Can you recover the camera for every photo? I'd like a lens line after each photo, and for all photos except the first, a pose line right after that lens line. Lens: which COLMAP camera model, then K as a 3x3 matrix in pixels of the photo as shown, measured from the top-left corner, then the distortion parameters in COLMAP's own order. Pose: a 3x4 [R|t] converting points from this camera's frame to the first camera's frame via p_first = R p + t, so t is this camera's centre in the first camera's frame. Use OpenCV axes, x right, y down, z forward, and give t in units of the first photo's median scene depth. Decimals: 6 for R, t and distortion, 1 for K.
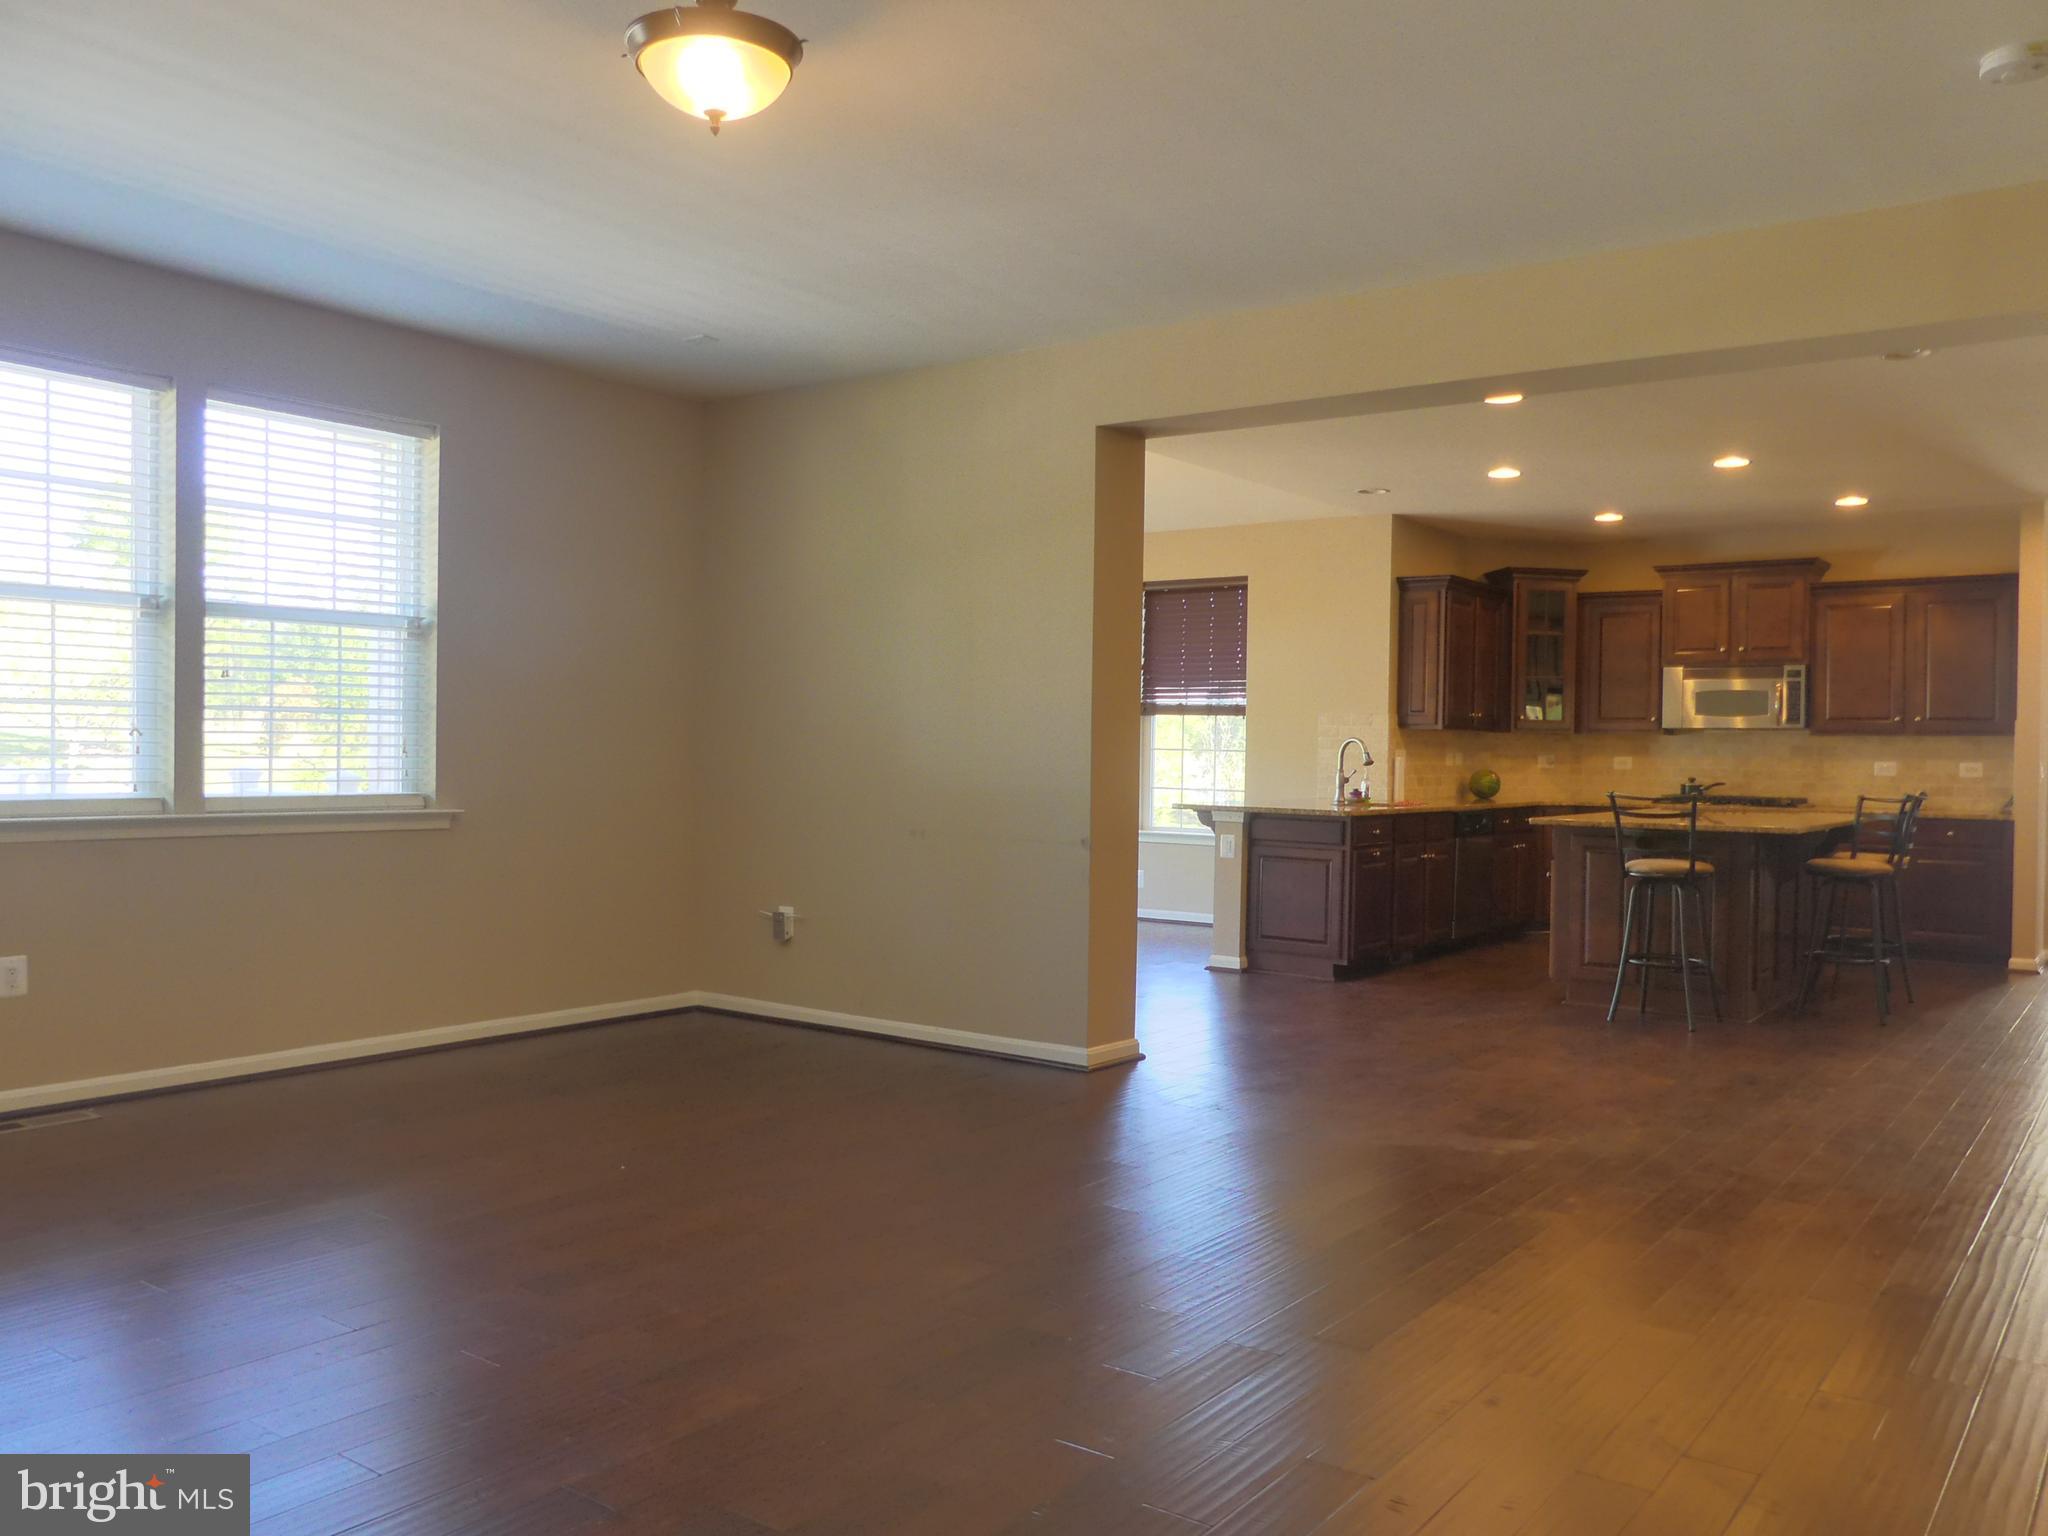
lens RADIAL K [[1617.0, 0, 1024.0], [0, 1617.0, 768.0], [0, 0, 1]] dist [-0.024422, -0.004981]
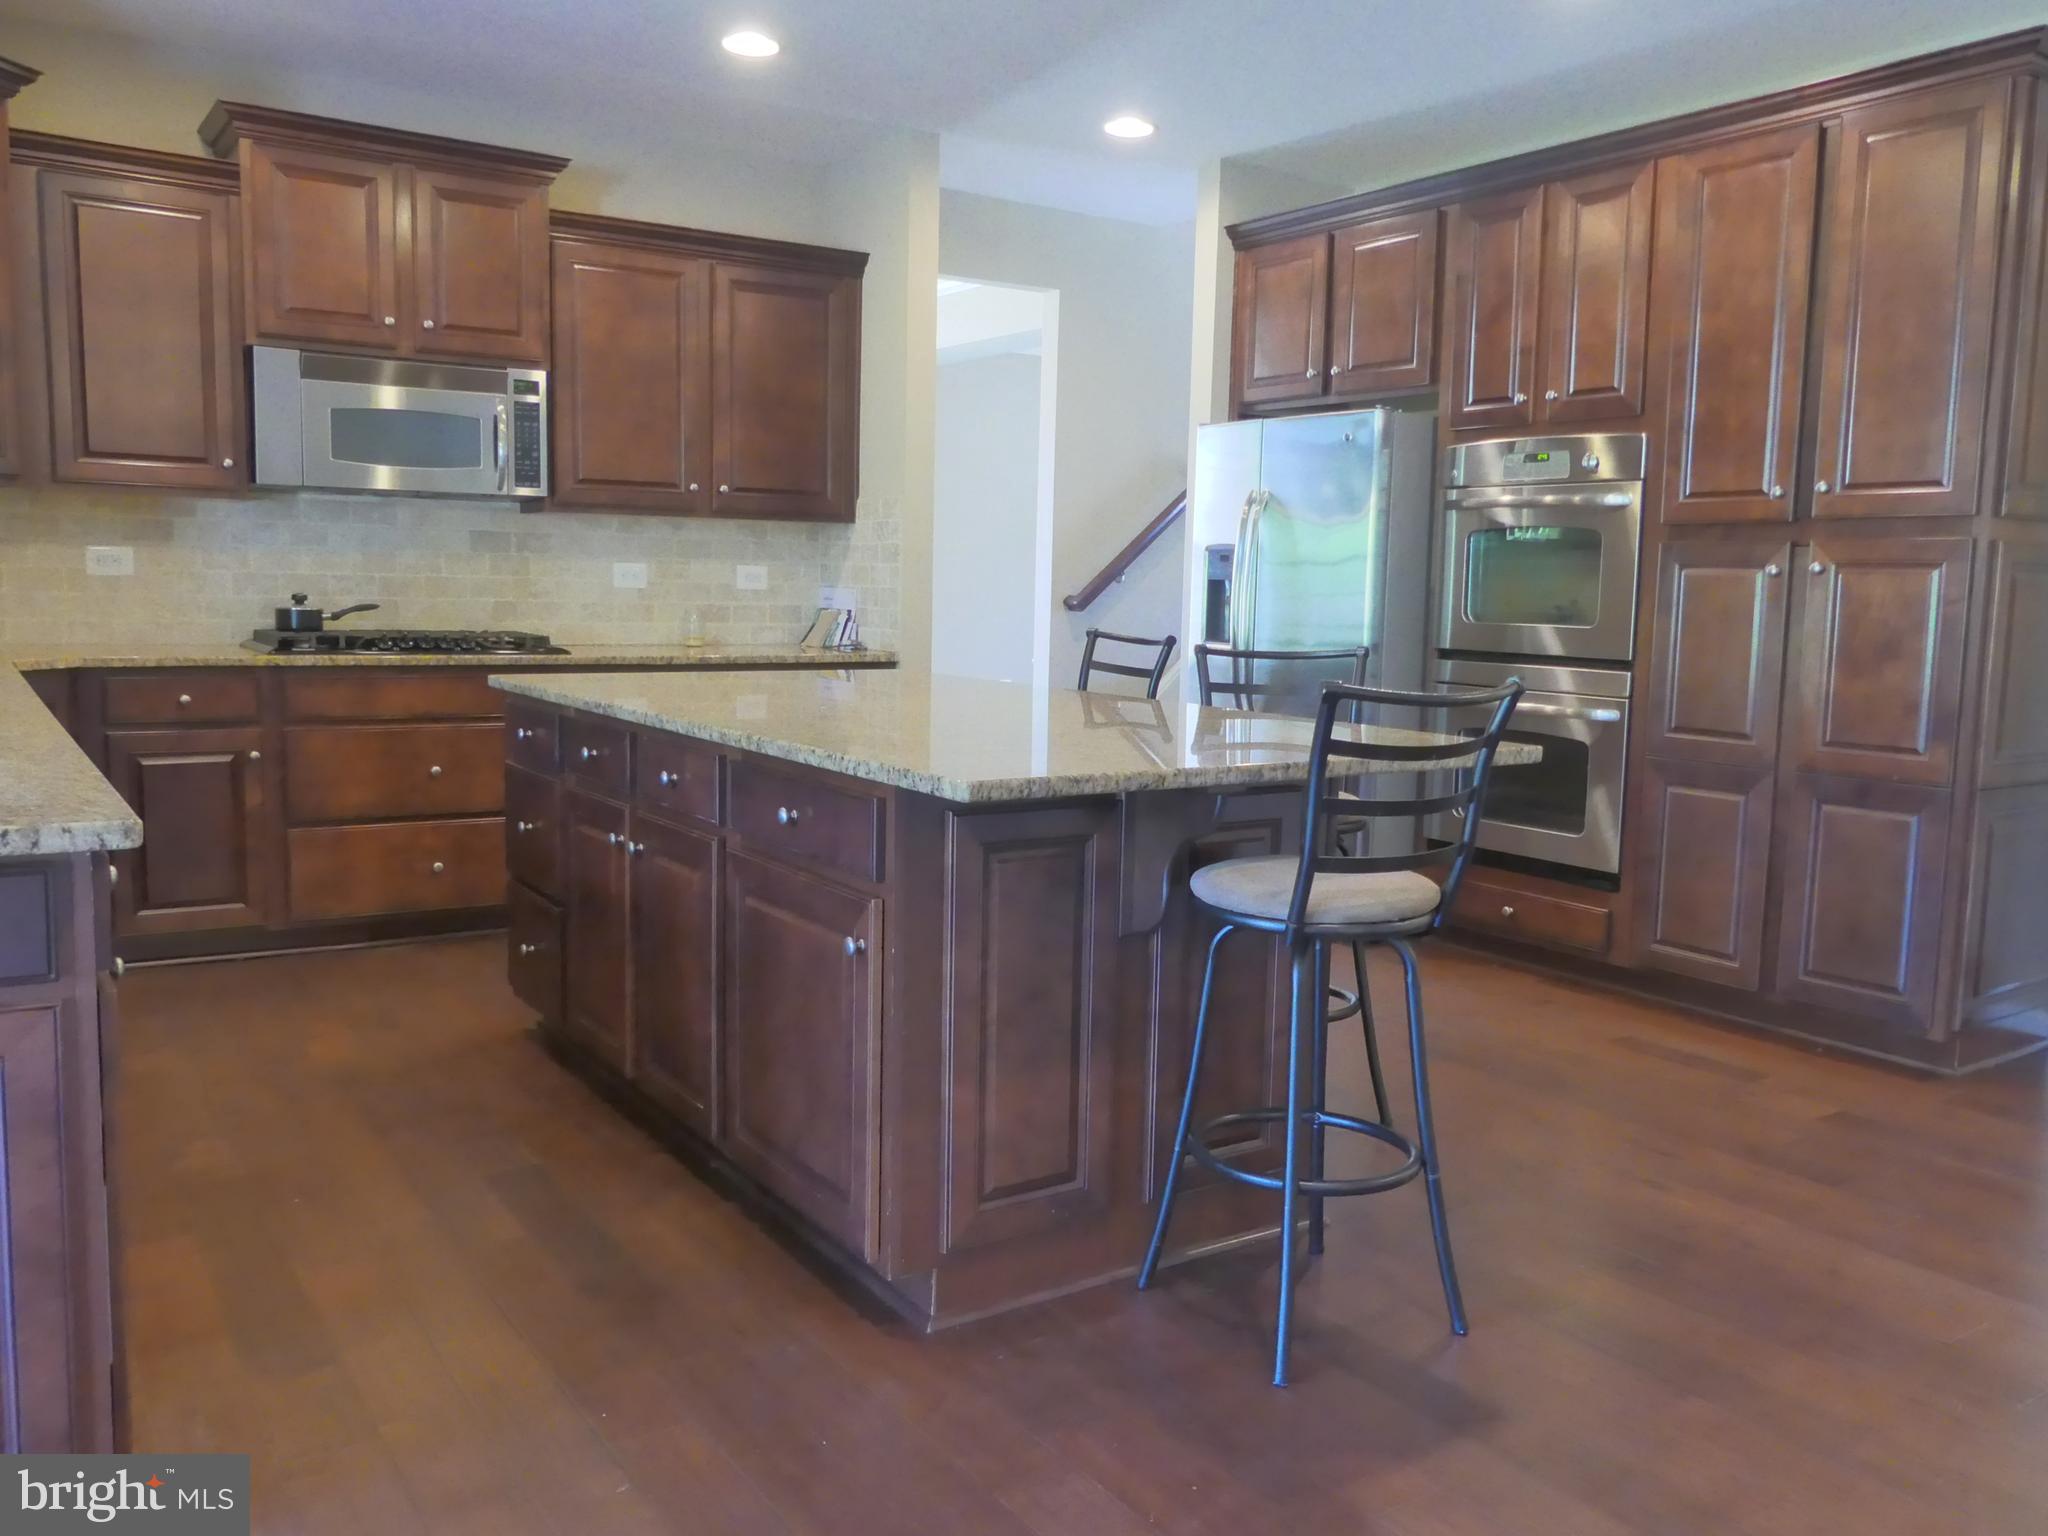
lens RADIAL K [[1617.0, 0, 1024.0], [0, 1617.0, 768.0], [0, 0, 1]] dist [-0.024422, -0.004981]
pose [[0.309709, -0.118550, 0.943412, 0.036214], [-0.014501, 0.991493, 0.129353, -0.007581], [-0.950721, -0.053742, 0.305355, 0.682903]]
